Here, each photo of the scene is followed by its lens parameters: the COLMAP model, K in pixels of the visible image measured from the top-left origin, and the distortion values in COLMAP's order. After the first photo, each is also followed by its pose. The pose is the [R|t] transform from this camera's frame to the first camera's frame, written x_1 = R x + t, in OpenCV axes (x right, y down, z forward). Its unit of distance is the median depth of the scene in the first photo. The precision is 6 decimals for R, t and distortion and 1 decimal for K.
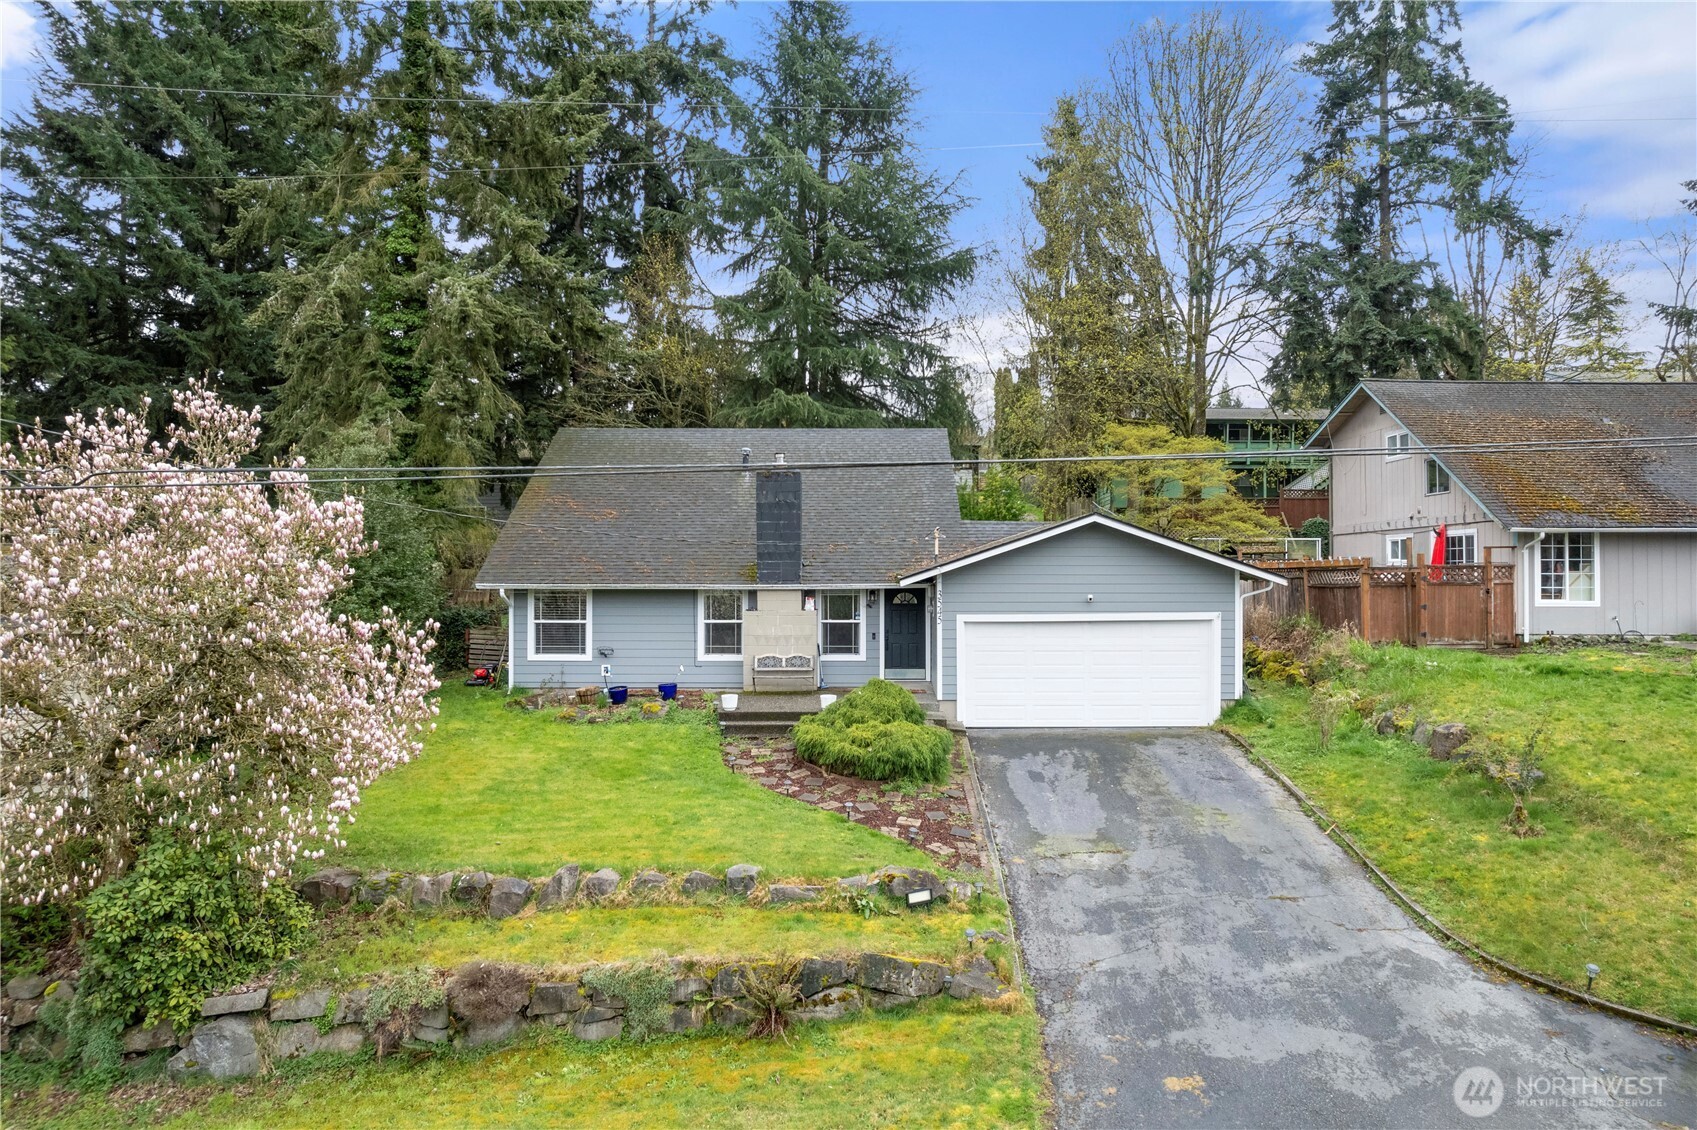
lens RADIAL K [[1095.5, 0, 861.9], [0, 1095.5, 550.3], [0, 0, 1]] dist [-0.031538, 0.011002]
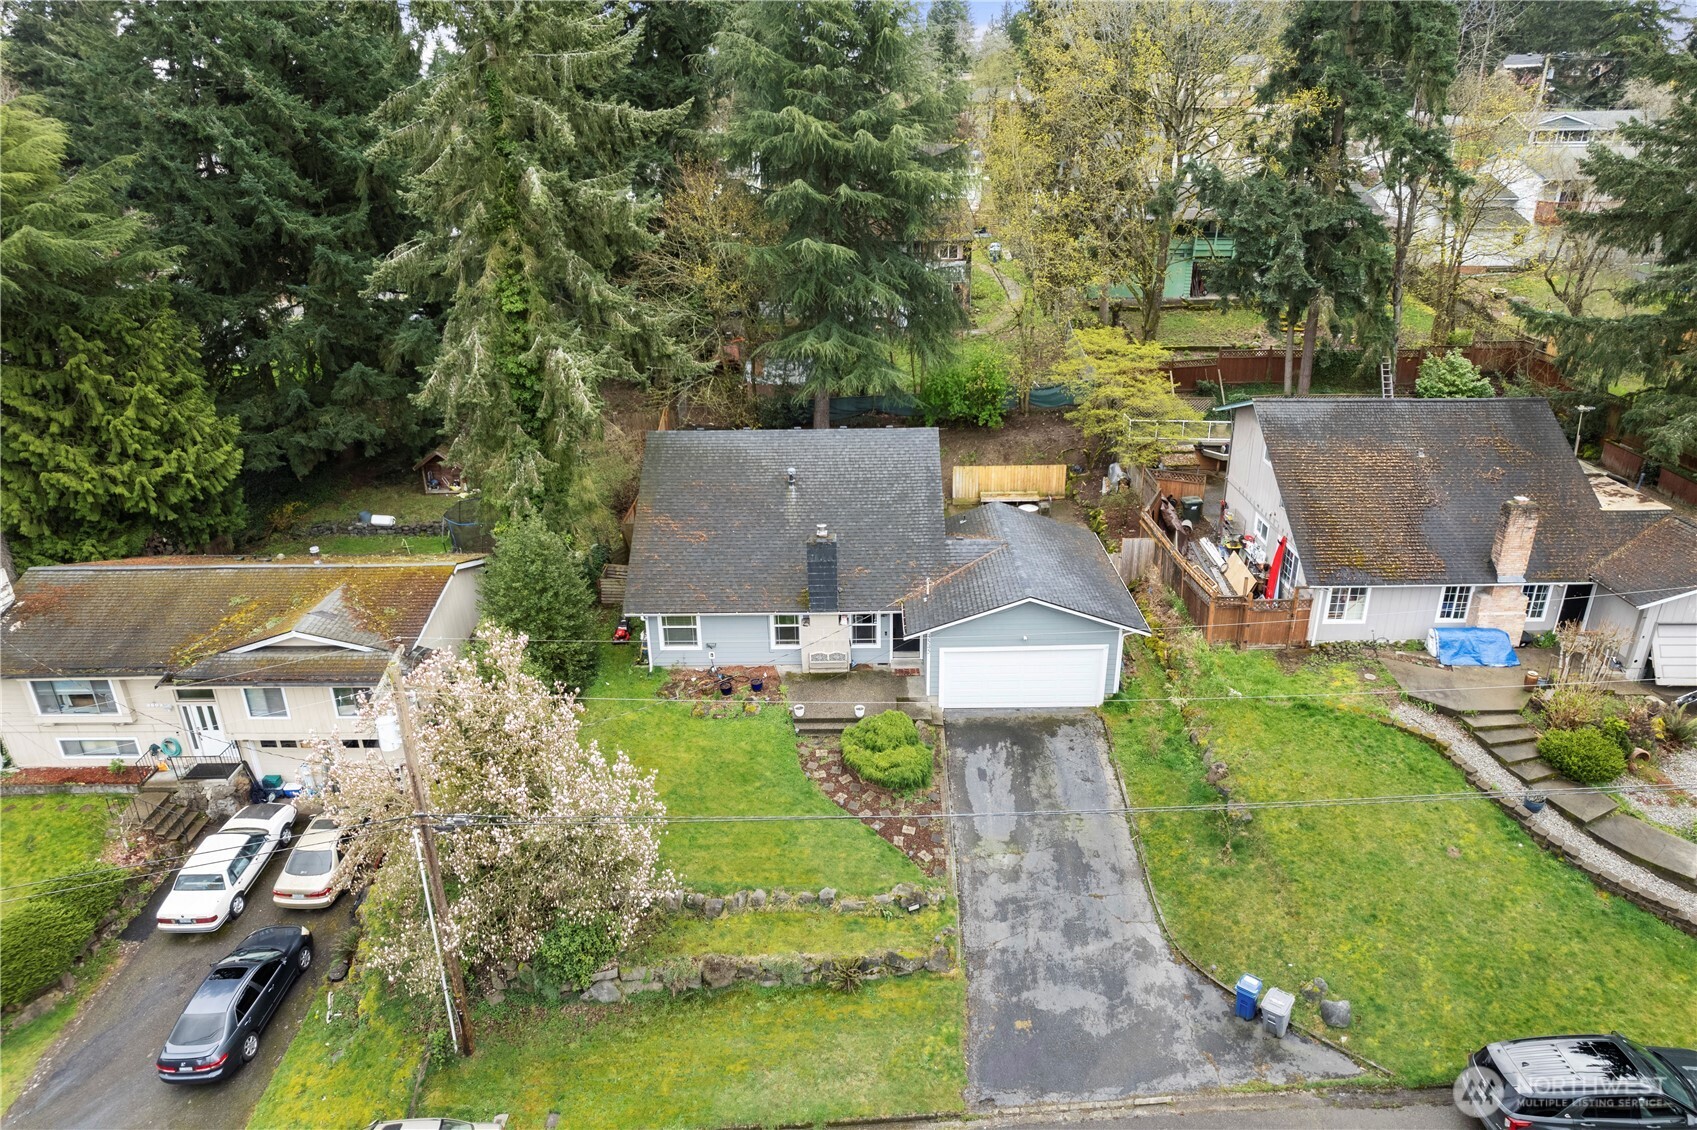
lens RADIAL K [[1095.5, 0, 840.3], [0, 1095.5, 556.0], [0, 0, 1]] dist [-0.031538, 0.011002]
pose [[0.999728, -0.012225, -0.019846, -0.034145], [0.019200, 0.914655, 0.403778, -1.036663], [0.013216, -0.404049, 0.914642, -0.570211]]
